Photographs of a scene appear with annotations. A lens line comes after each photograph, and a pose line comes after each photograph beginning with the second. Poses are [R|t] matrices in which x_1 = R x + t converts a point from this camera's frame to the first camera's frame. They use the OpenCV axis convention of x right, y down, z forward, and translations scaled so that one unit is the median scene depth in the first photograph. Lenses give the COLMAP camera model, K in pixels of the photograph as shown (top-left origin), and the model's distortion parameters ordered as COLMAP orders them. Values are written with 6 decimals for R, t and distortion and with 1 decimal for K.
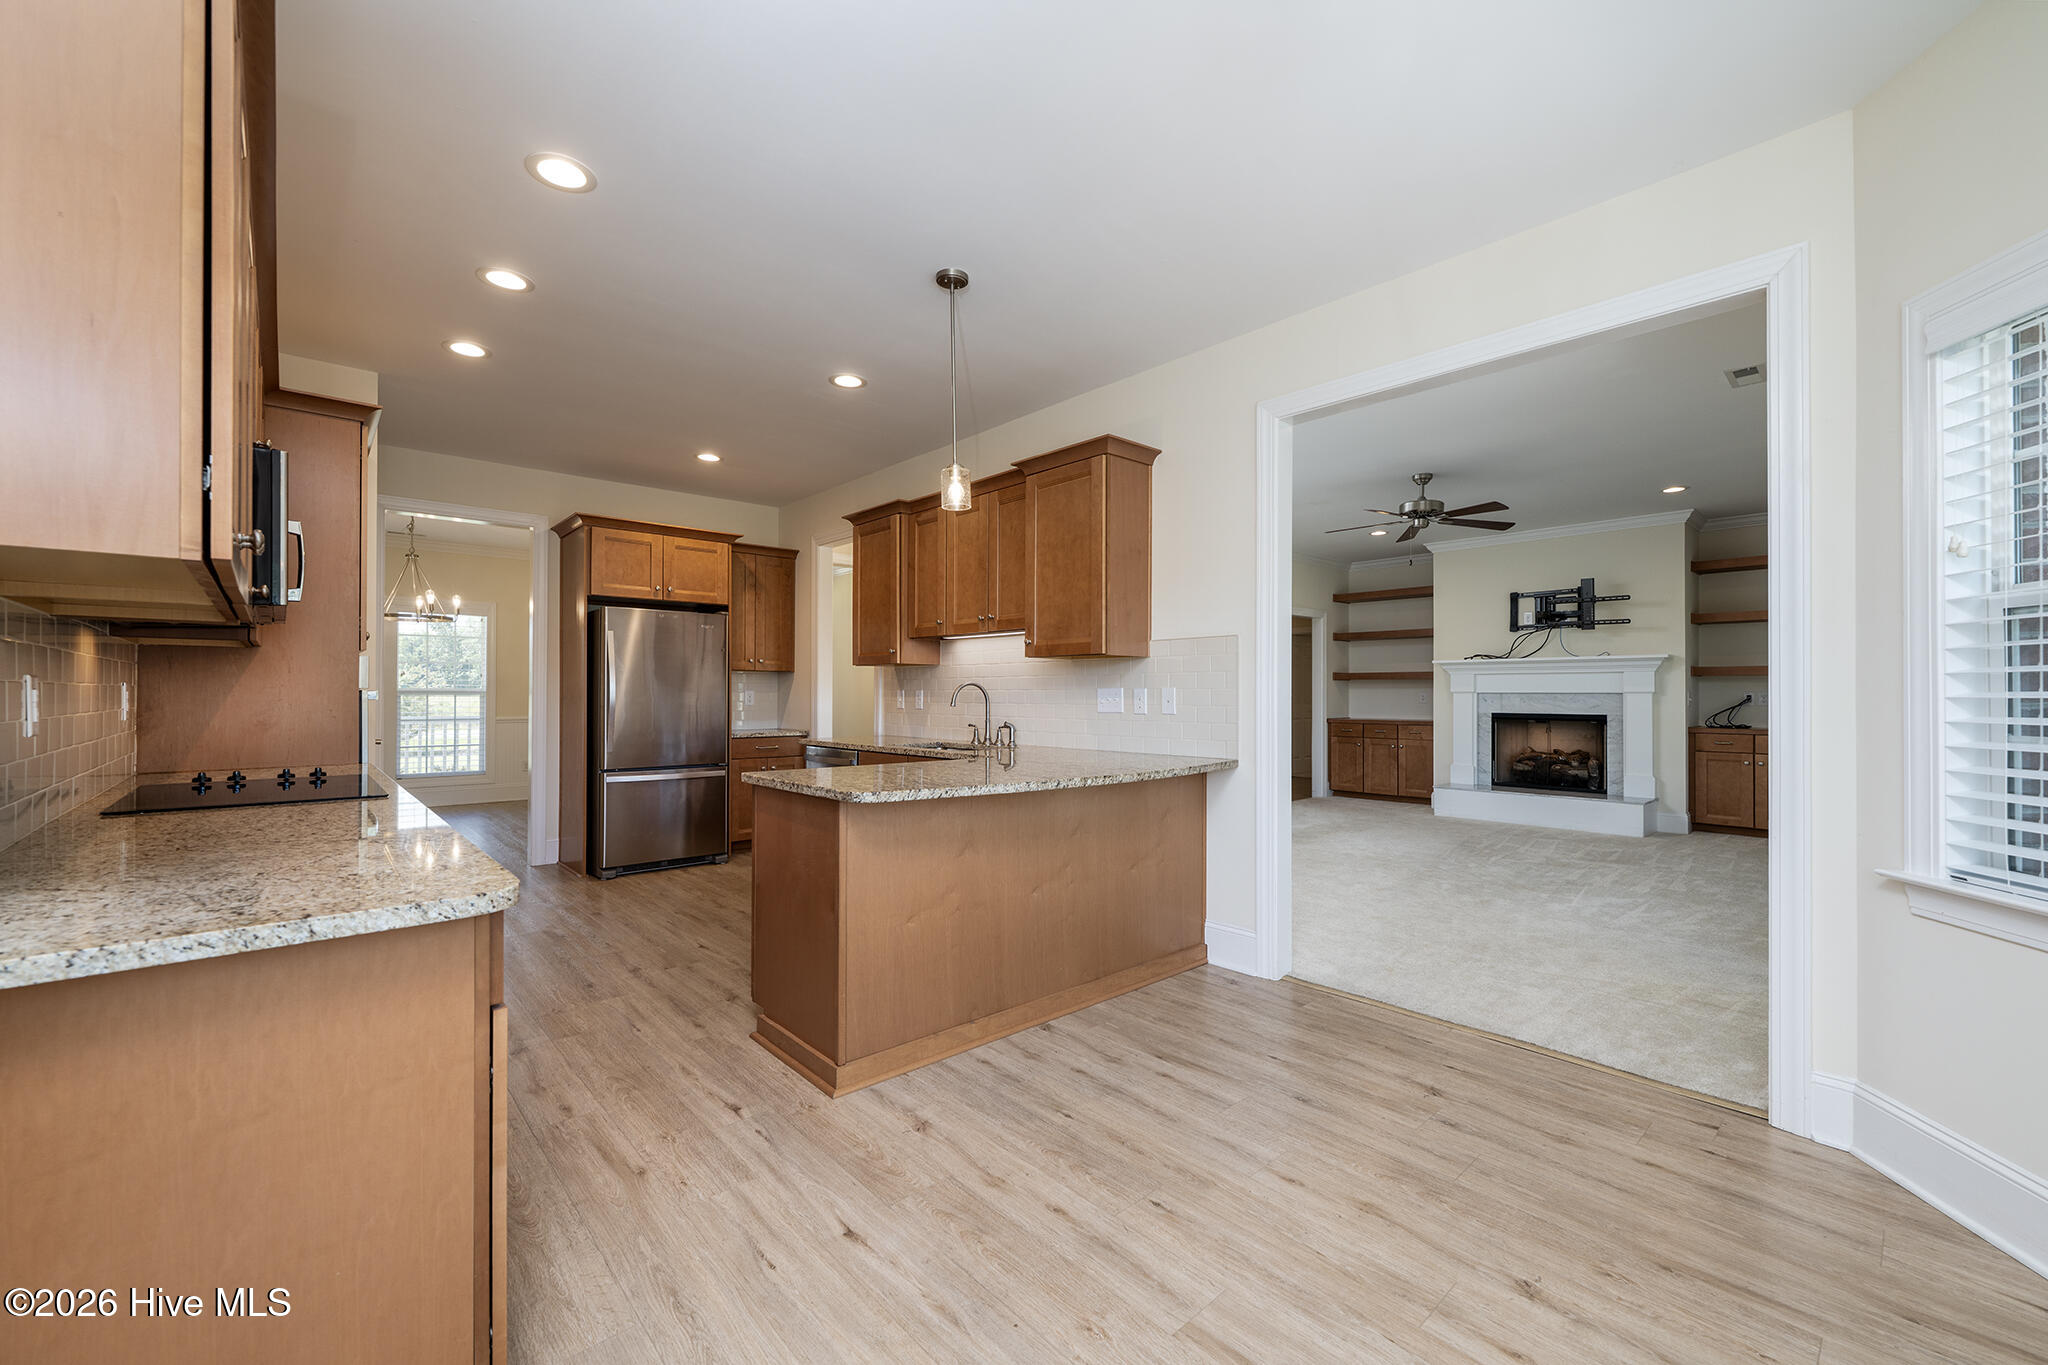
lens RADIAL K [[818.7, 0, 1024.0], [0, 818.7, 682.5], [0, 0, 1]] dist [0.000078, 0.000109]
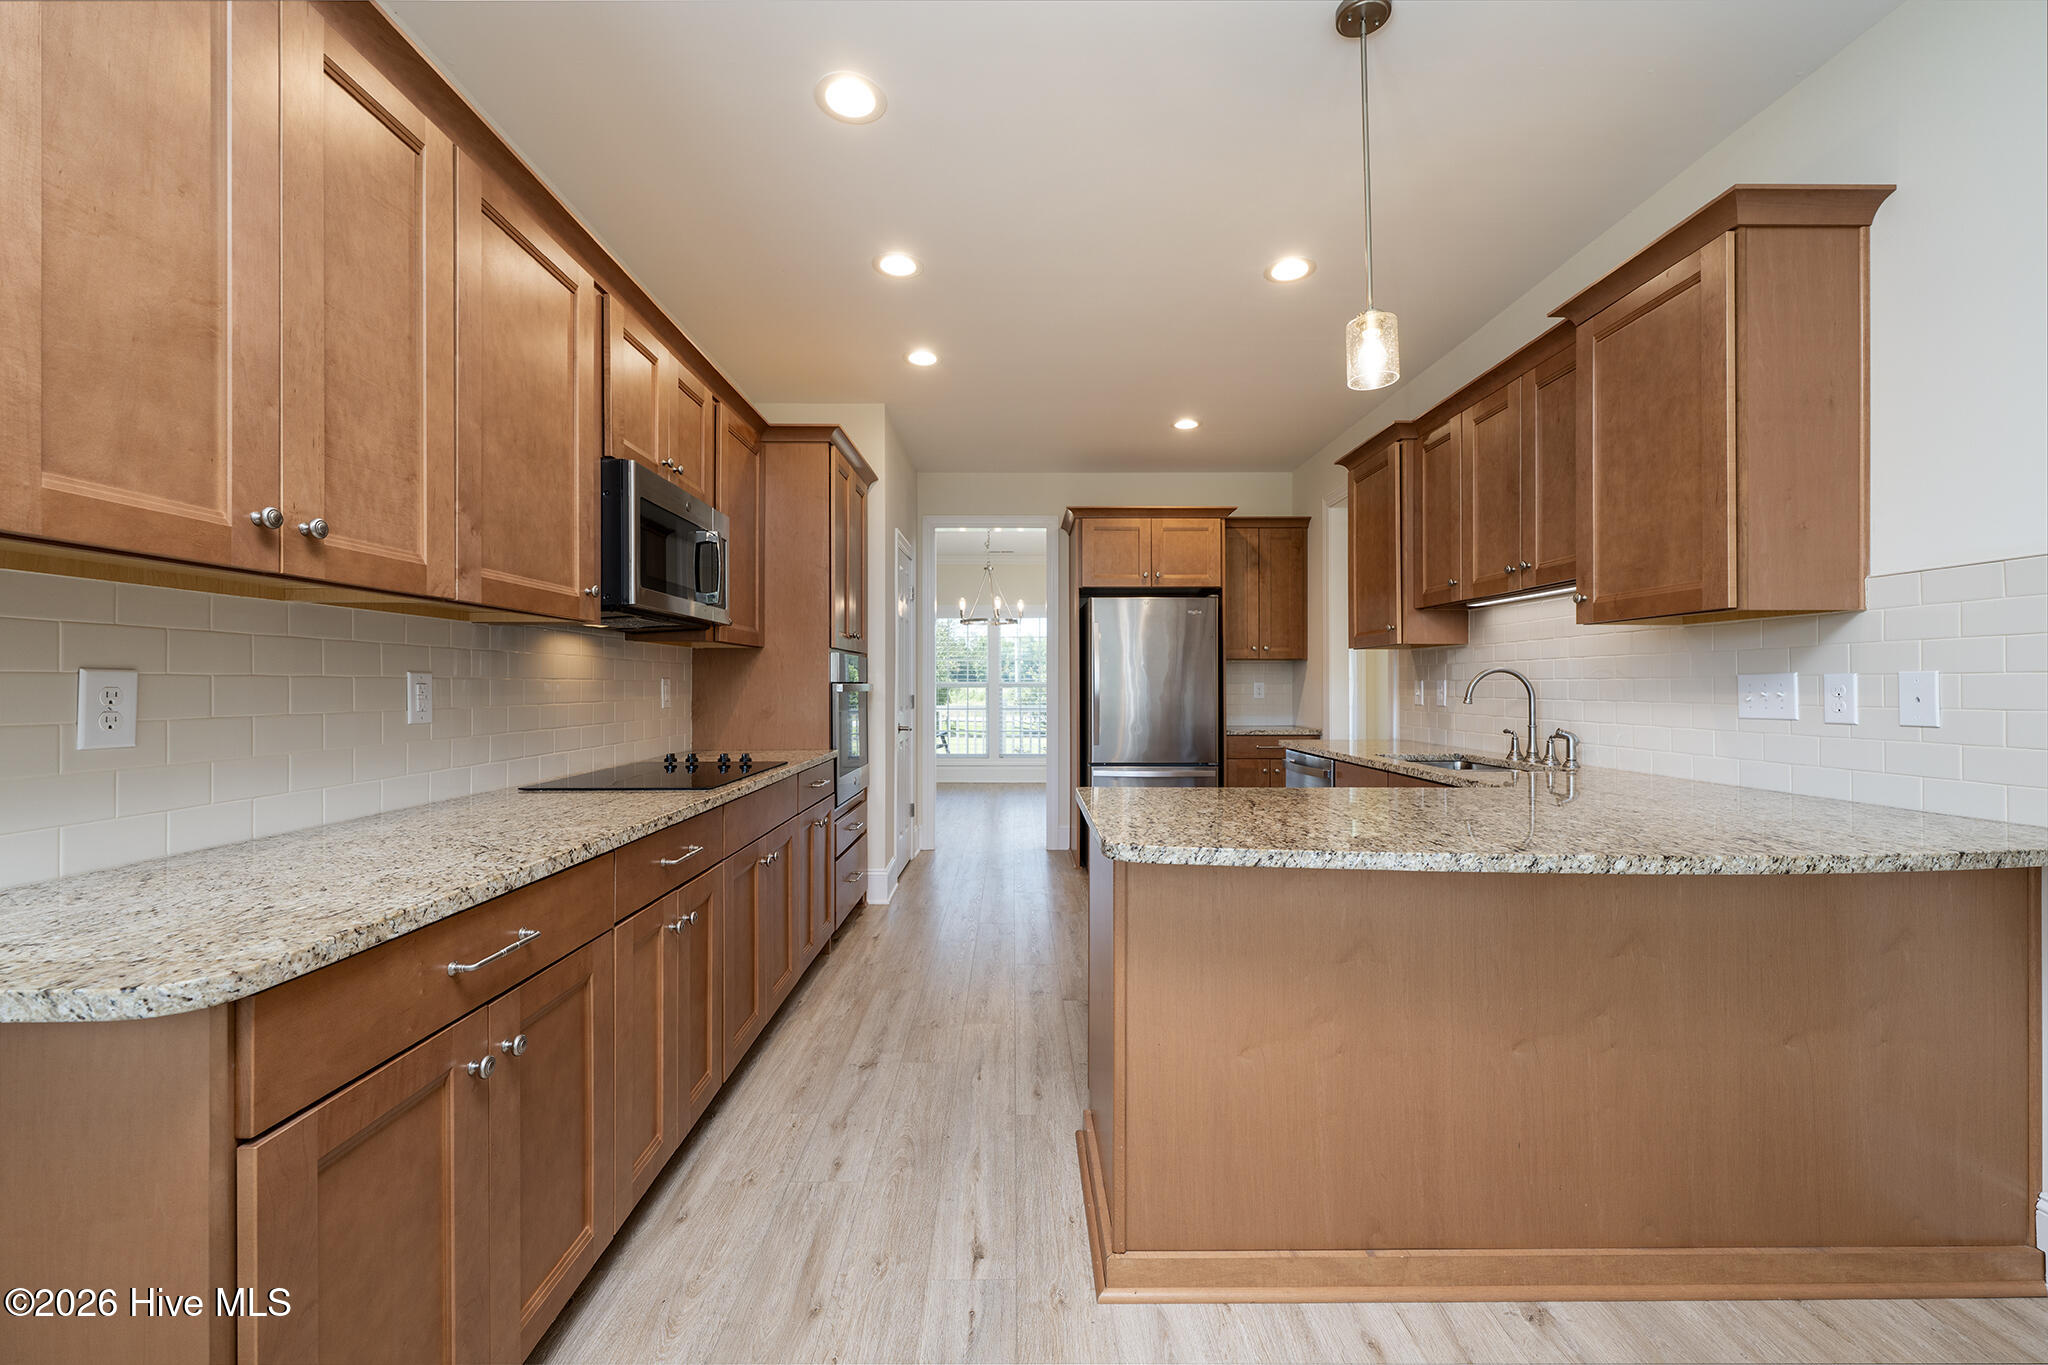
lens RADIAL K [[808.4, 0, 1027.7], [0, 808.4, 681.4], [0, 0, 1]] dist [-0.000077, -0.000004]
pose [[0.751961, -0.006604, -0.659174, 0.090594], [0.011911, 0.999923, 0.003570, 0.004434], [0.659100, -0.010536, 0.751982, 0.280377]]
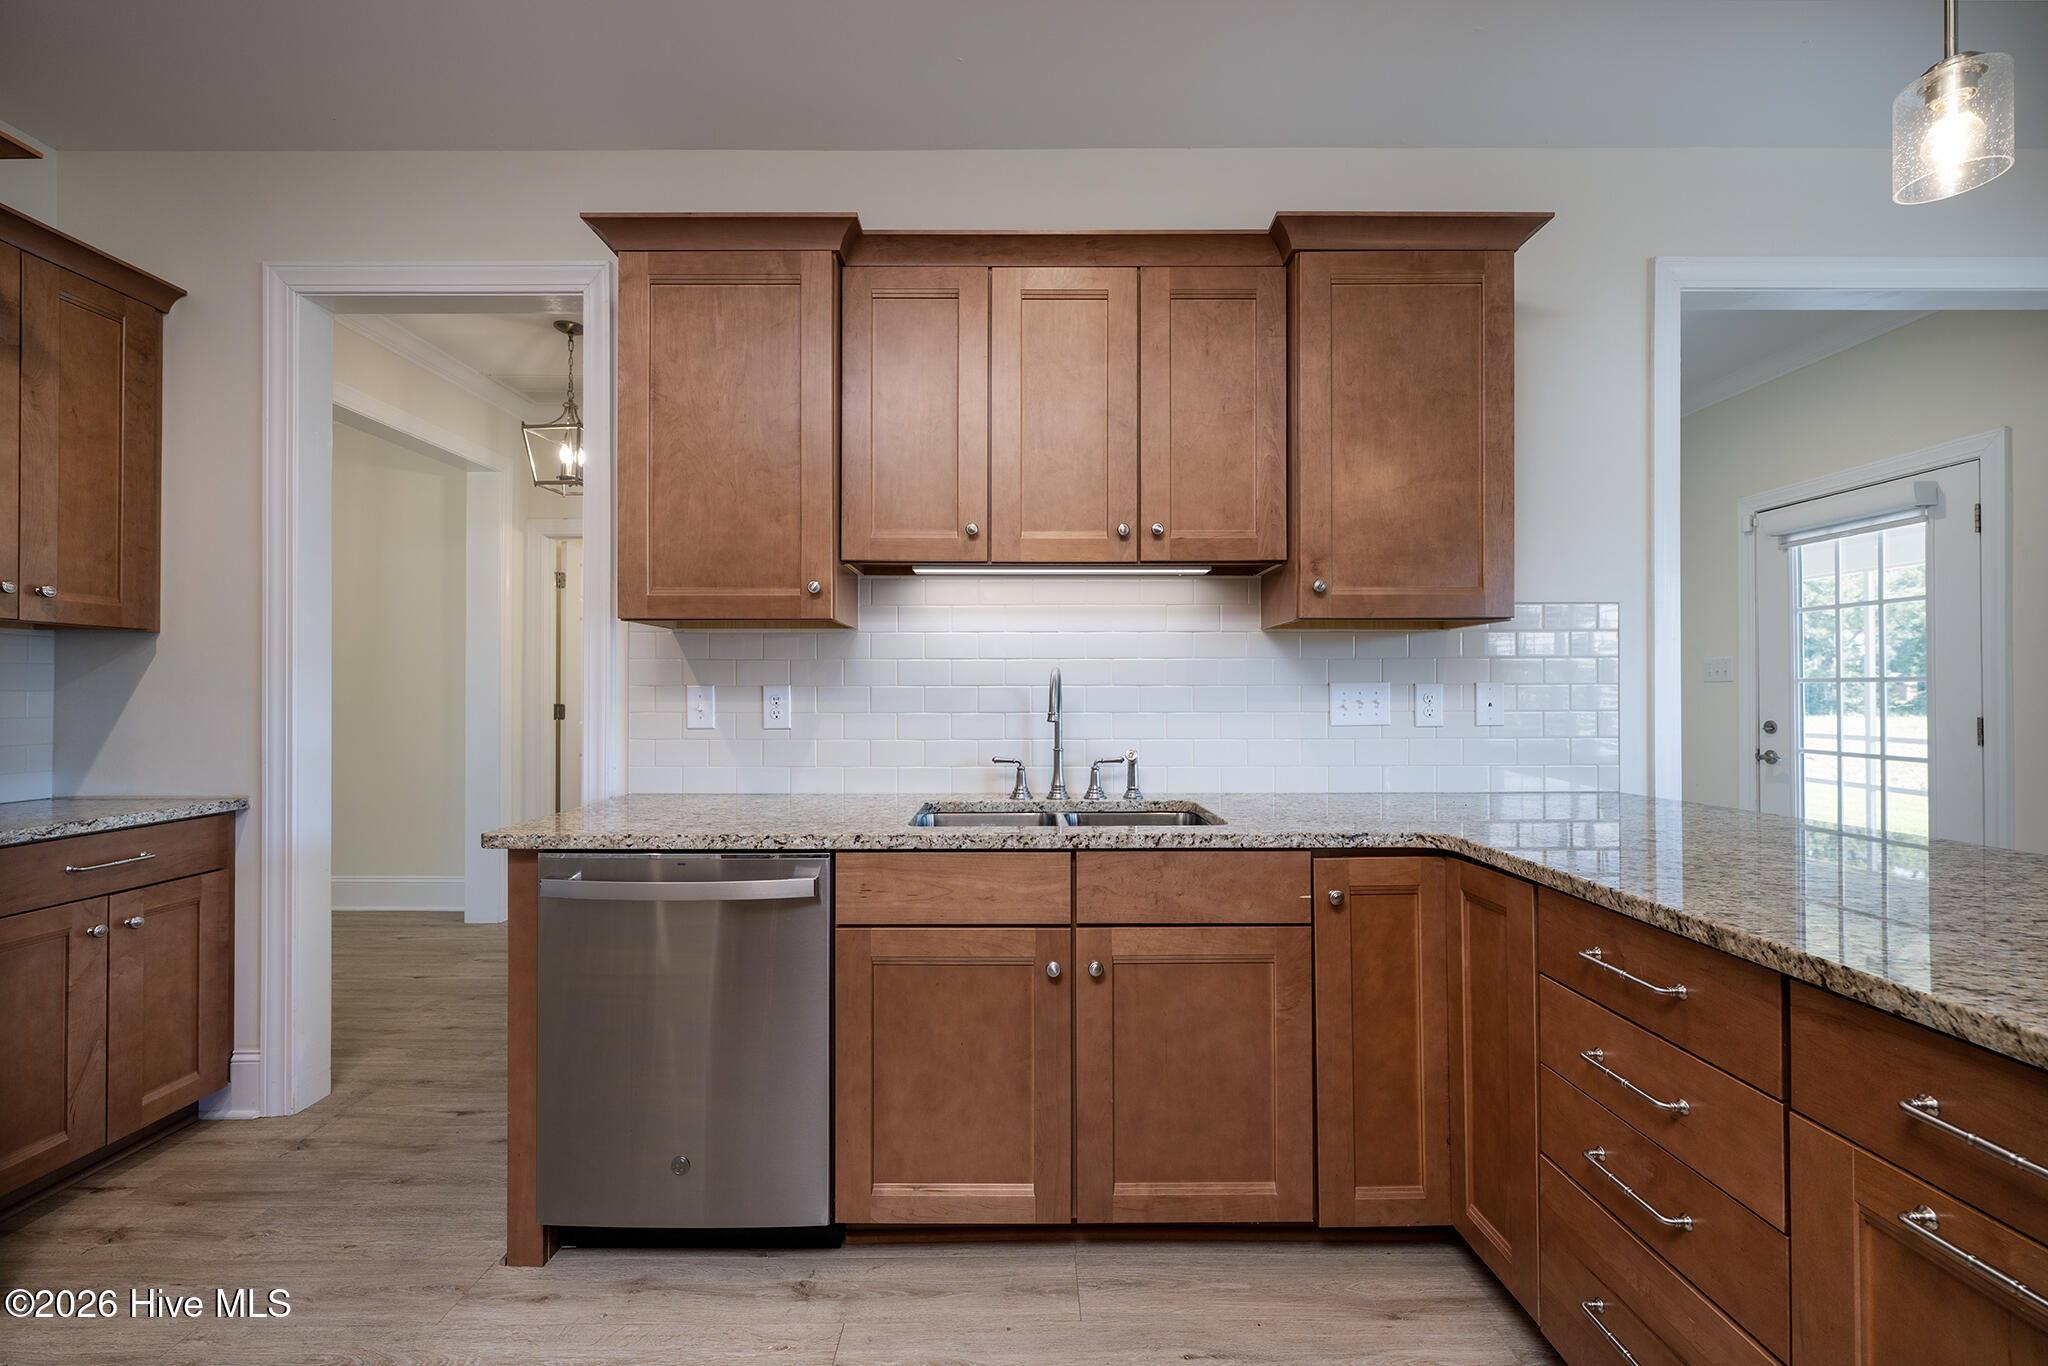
lens RADIAL K [[797.2, 0, 1023.5], [0, 797.2, 690.4], [0, 0, 1]] dist [-0.001167, 0.000142]
pose [[0.668394, 0.002151, 0.743804, -0.463000], [-0.008238, 0.999956, 0.004511, 0.011271], [-0.743762, -0.009142, 0.668382, 0.799705]]
